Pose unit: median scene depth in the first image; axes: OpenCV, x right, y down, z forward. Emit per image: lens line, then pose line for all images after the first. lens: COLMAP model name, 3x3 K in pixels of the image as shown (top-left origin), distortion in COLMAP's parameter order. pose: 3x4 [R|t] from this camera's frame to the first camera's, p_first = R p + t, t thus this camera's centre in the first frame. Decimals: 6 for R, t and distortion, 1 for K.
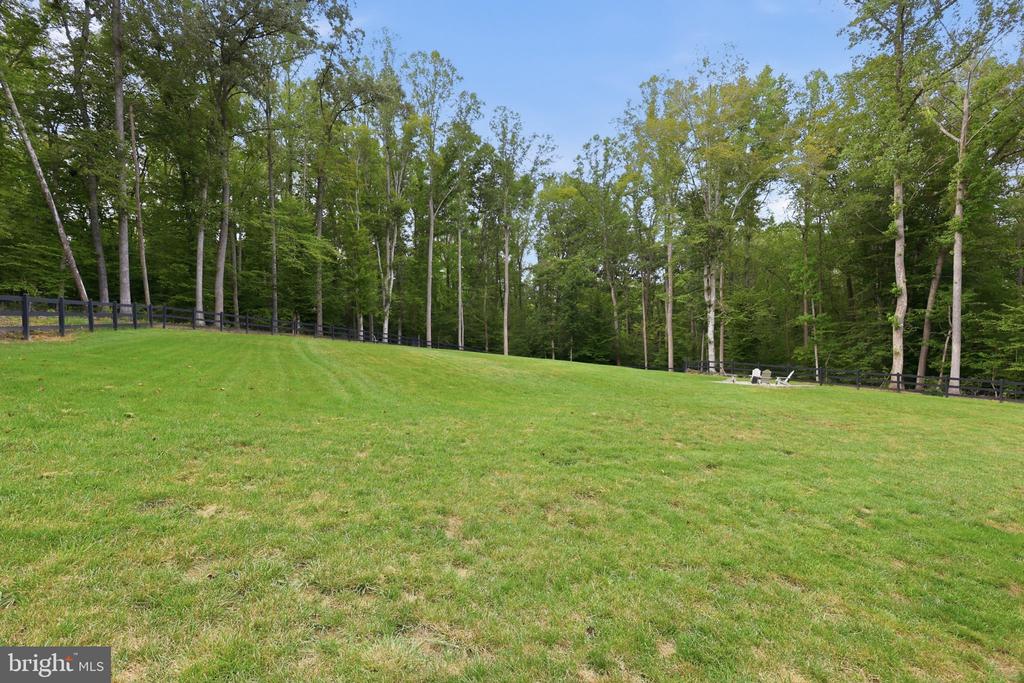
lens RADIAL K [[488.4, 0, 508.8], [0, 488.4, 323.0], [0, 0, 1]] dist [-0.000264, 0.000000]
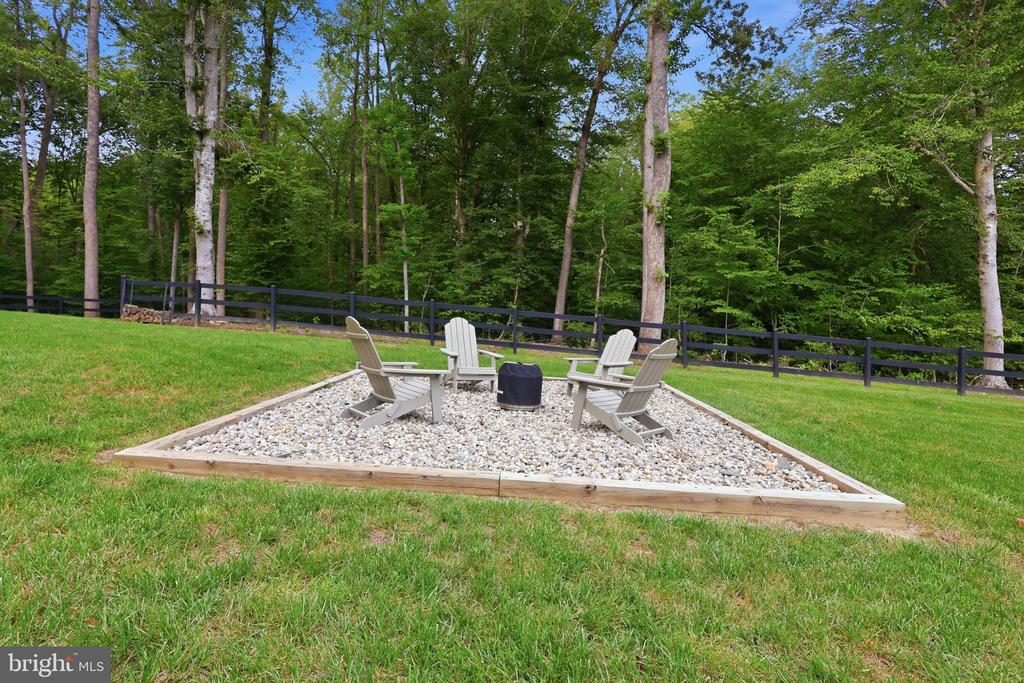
lens RADIAL K [[488.4, 0, 508.8], [0, 488.4, 323.0], [0, 0, 1]] dist [-0.000264, 0.000000]
pose [[0.555886, -0.036444, 0.830459, 0.228799], [-0.087016, 0.990999, 0.101735, 0.047000], [-0.826691, -0.128816, 0.547712, 0.585827]]
